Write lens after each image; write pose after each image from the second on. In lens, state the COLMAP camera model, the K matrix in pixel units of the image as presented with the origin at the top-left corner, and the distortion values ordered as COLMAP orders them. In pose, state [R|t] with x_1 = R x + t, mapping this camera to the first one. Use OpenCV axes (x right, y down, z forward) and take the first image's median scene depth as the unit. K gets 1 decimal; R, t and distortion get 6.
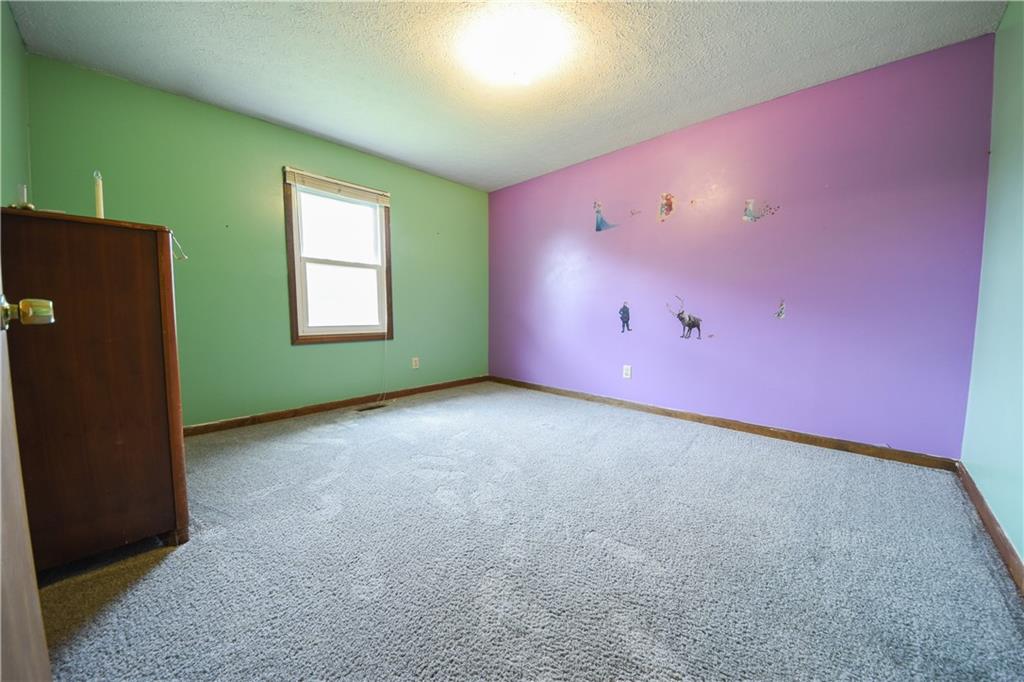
lens RADIAL K [[366.5, 0, 516.6], [0, 366.5, 338.6], [0, 0, 1]] dist [0.008104, -0.007198]
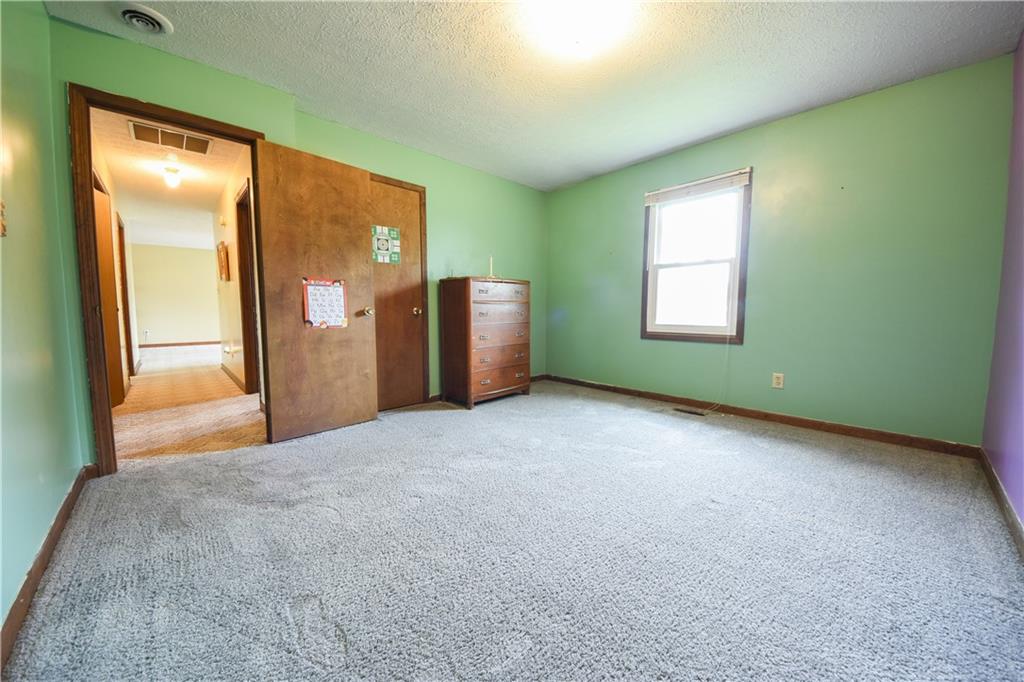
lens RADIAL K [[366.5, 0, 511.4], [0, 366.5, 339.7], [0, 0, 1]] dist [0.008104, -0.007198]
pose [[-0.085437, 0.074342, -0.993566, 0.595534], [-0.072376, 0.994115, 0.080607, -0.042816], [0.993711, 0.078797, -0.079553, 0.617255]]
